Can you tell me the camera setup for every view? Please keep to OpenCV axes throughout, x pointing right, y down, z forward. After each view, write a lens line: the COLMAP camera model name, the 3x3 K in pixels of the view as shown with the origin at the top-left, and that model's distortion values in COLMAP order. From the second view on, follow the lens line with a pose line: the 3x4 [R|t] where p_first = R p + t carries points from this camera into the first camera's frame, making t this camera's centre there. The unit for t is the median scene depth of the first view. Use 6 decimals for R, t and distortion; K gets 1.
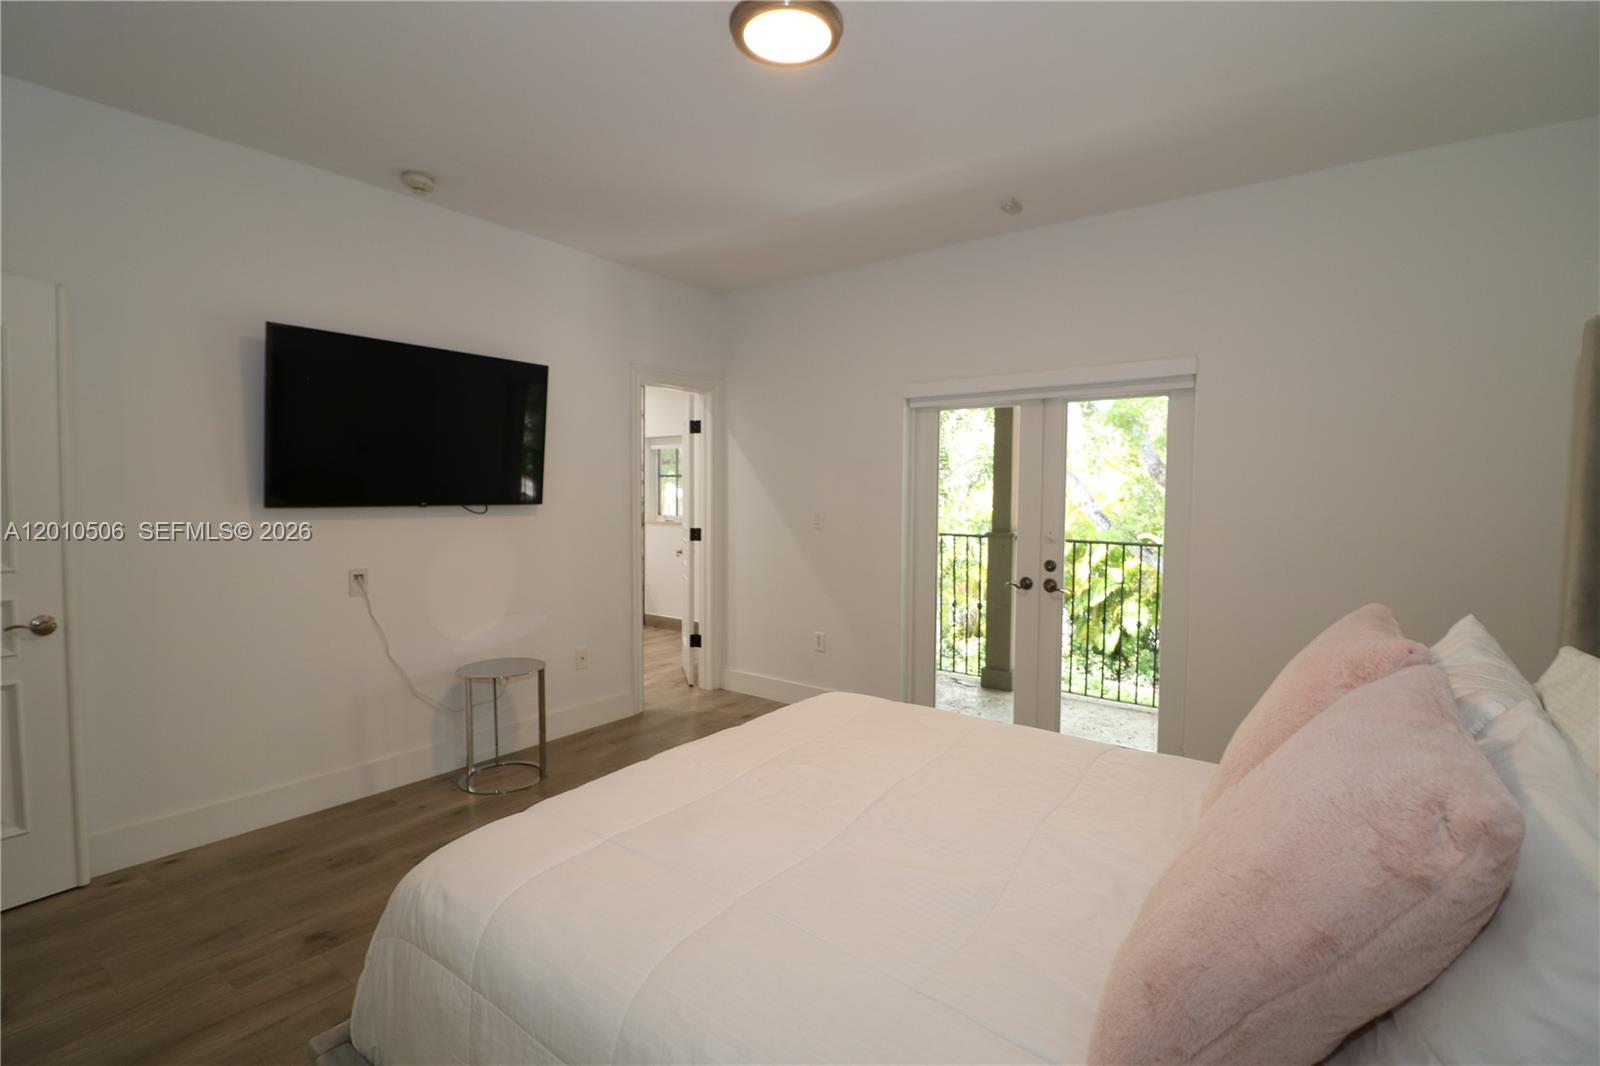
lens RADIAL K [[740.5, 0, 793.3], [0, 740.5, 529.6], [0, 0, 1]] dist [0.002926, -0.014497]
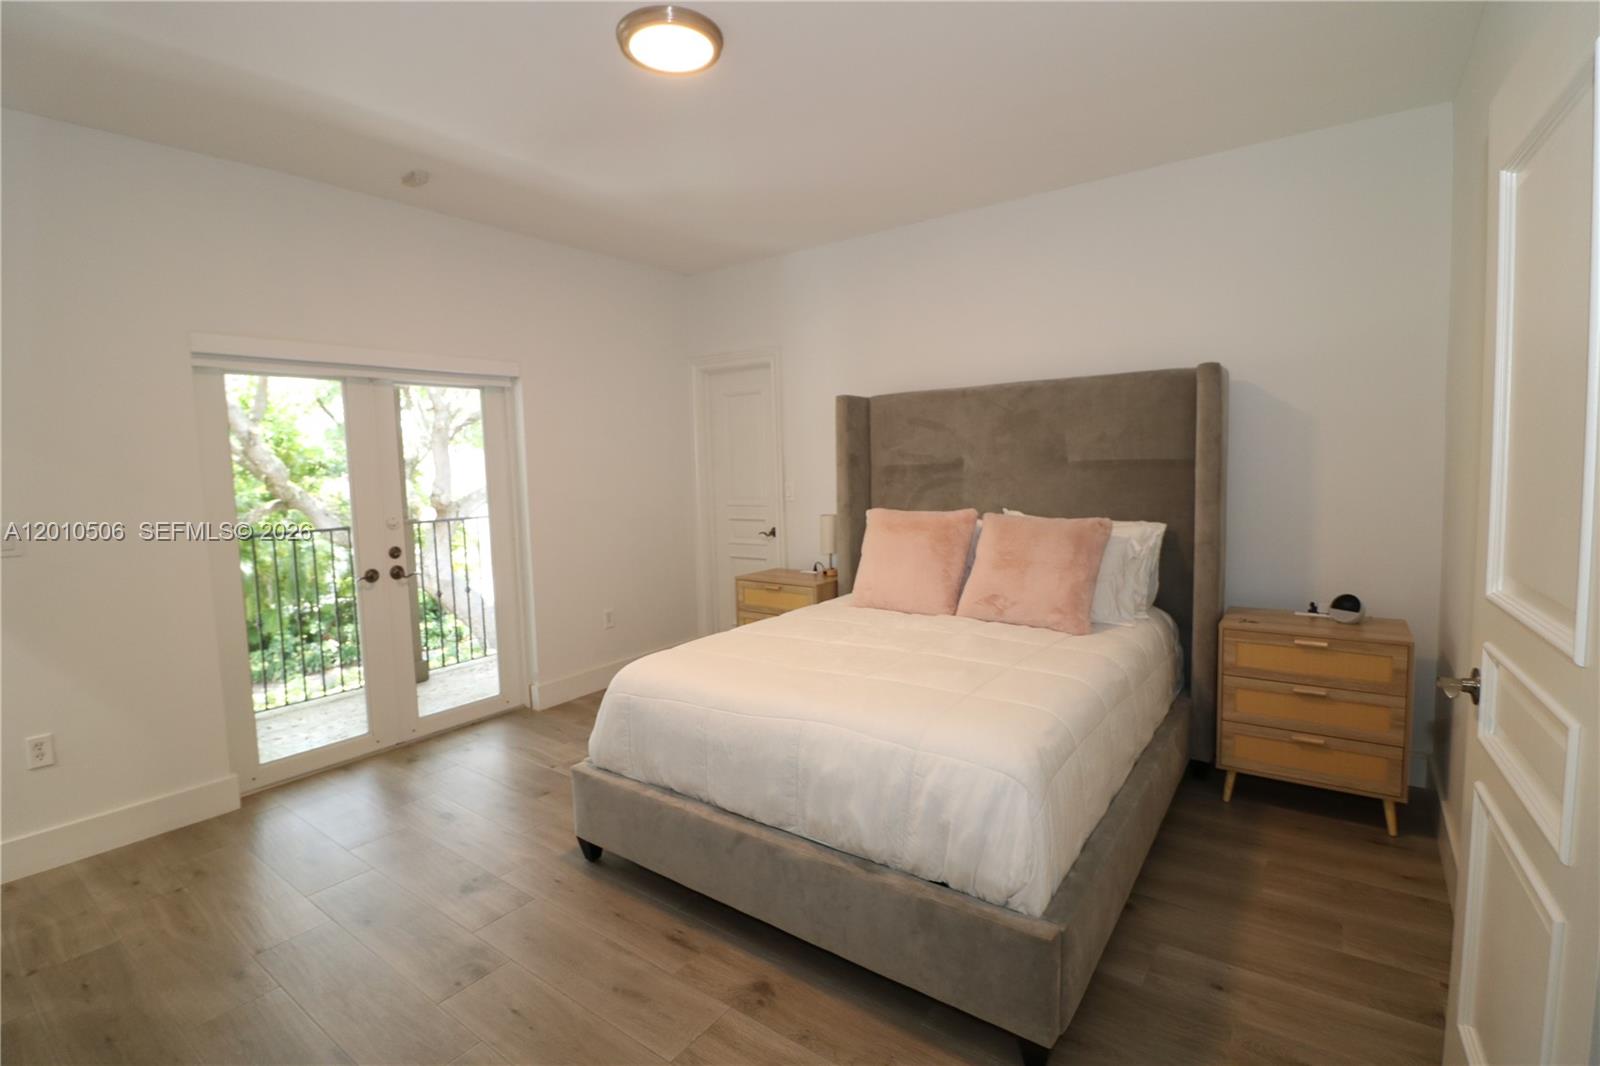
lens RADIAL K [[736.6, 0, 795.0], [0, 736.6, 522.7], [0, 0, 1]] dist [-0.002556, -0.012618]
pose [[-0.011361, -0.089441, 0.995927, -0.615635], [0.079937, 0.992723, 0.090066, -0.034484], [-0.996735, 0.080634, -0.004129, 0.480874]]
